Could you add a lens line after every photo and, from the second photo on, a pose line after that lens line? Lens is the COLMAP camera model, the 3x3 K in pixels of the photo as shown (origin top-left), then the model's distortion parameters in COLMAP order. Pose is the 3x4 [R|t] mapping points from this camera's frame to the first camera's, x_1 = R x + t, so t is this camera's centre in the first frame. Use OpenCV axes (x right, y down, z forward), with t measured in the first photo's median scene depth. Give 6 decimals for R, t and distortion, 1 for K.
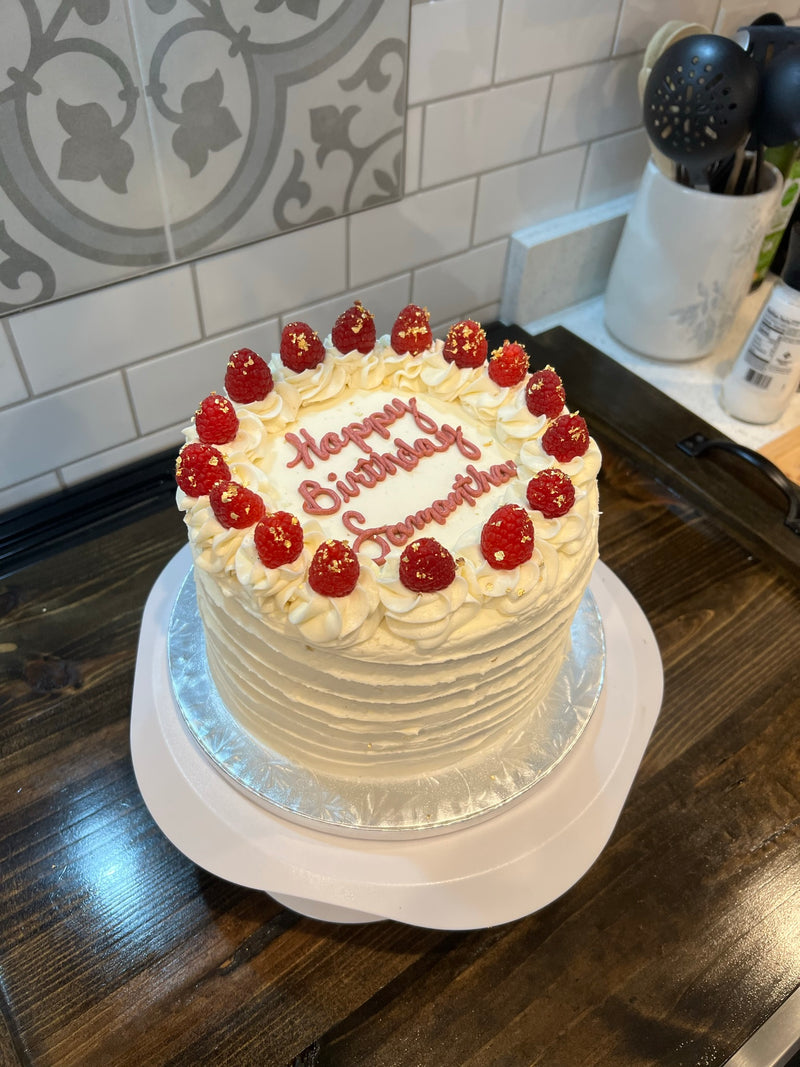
lens RADIAL K [[827.7, 0, 404.5], [0, 827.7, 556.3], [0, 0, 1]] dist [-0.010358, -0.017856]
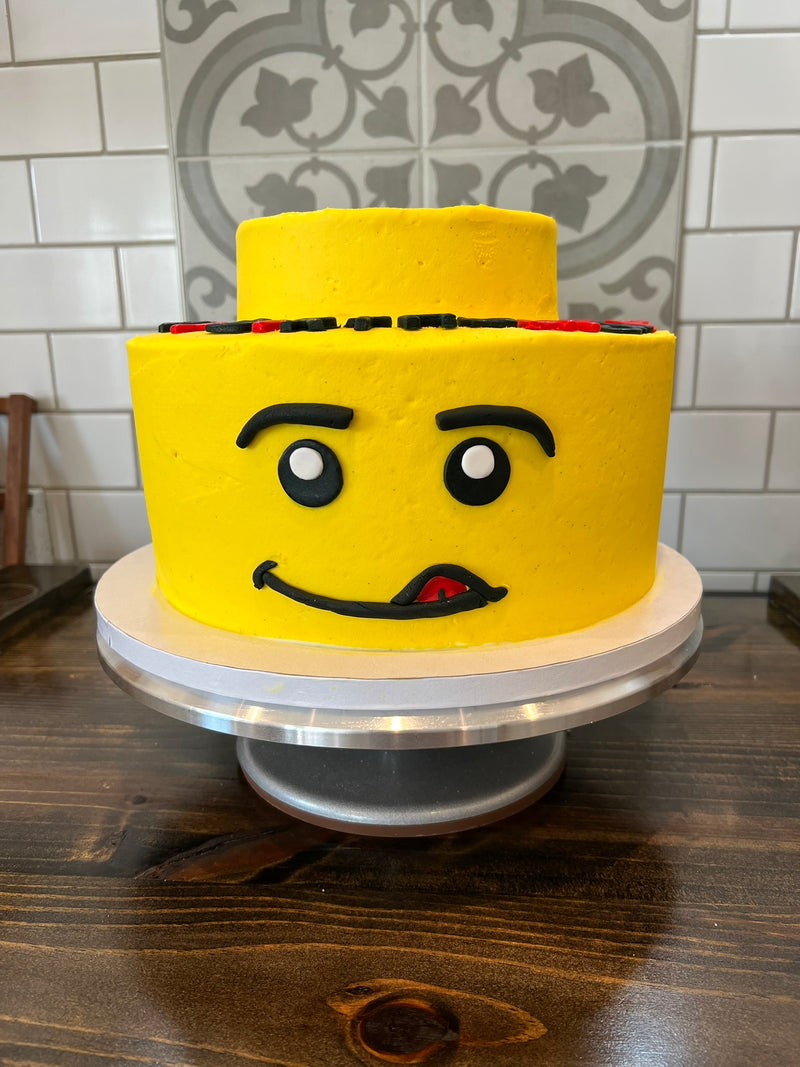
lens RADIAL K [[827.7, 0, 401.0], [0, 827.7, 552.8], [0, 0, 1]] dist [-0.010358, -0.017856]
pose [[0.756777, 0.120913, -0.642393, 0.464645], [-0.457468, 0.799938, -0.388358, 0.277813], [0.466918, 0.587774, 0.660688, 0.312043]]
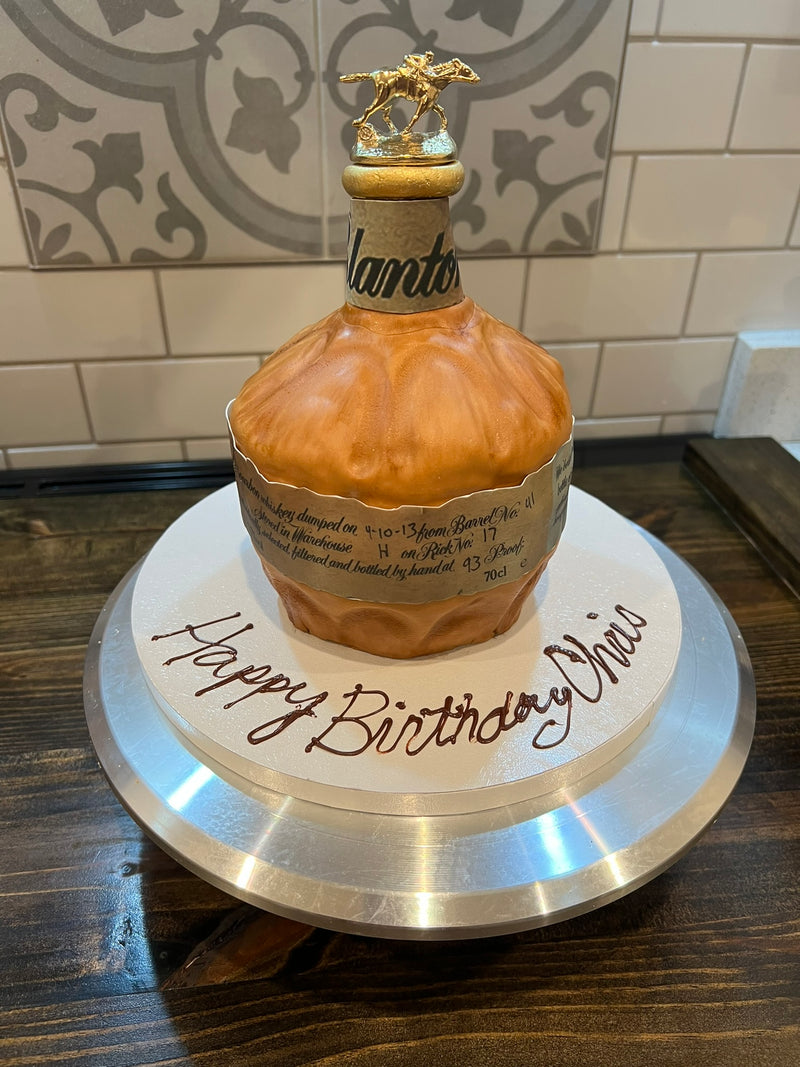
lens RADIAL K [[827.7, 0, 397.8], [0, 827.7, 540.7], [0, 0, 1]] dist [-0.010358, -0.017856]
pose [[0.877832, 0.254527, -0.405743, 0.284657], [-0.345071, 0.923563, -0.167206, 0.097913], [0.332170, 0.286789, 0.898563, 0.219130]]
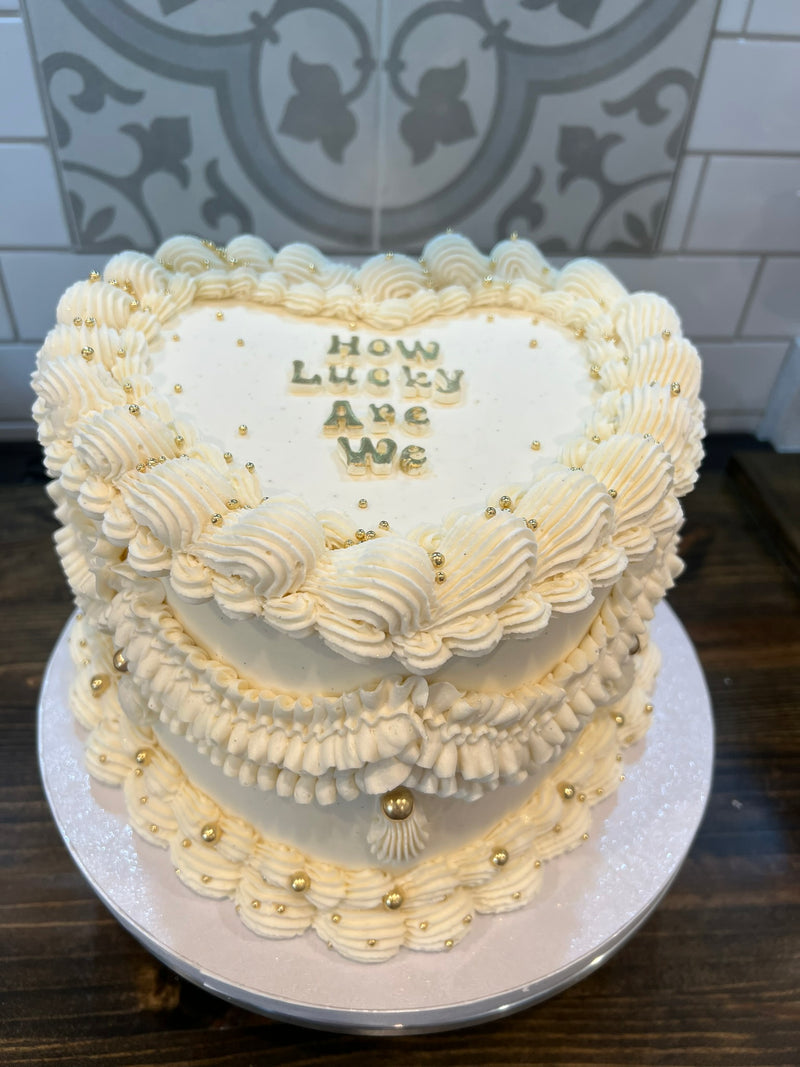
lens RADIAL K [[827.7, 0, 395.9], [0, 827.7, 544.2], [0, 0, 1]] dist [-0.010358, -0.017856]
pose [[0.856539, 0.342094, -0.386411, 0.226592], [-0.391400, 0.918615, -0.054337, 0.005174], [0.336374, 0.197783, 0.920725, 0.178755]]
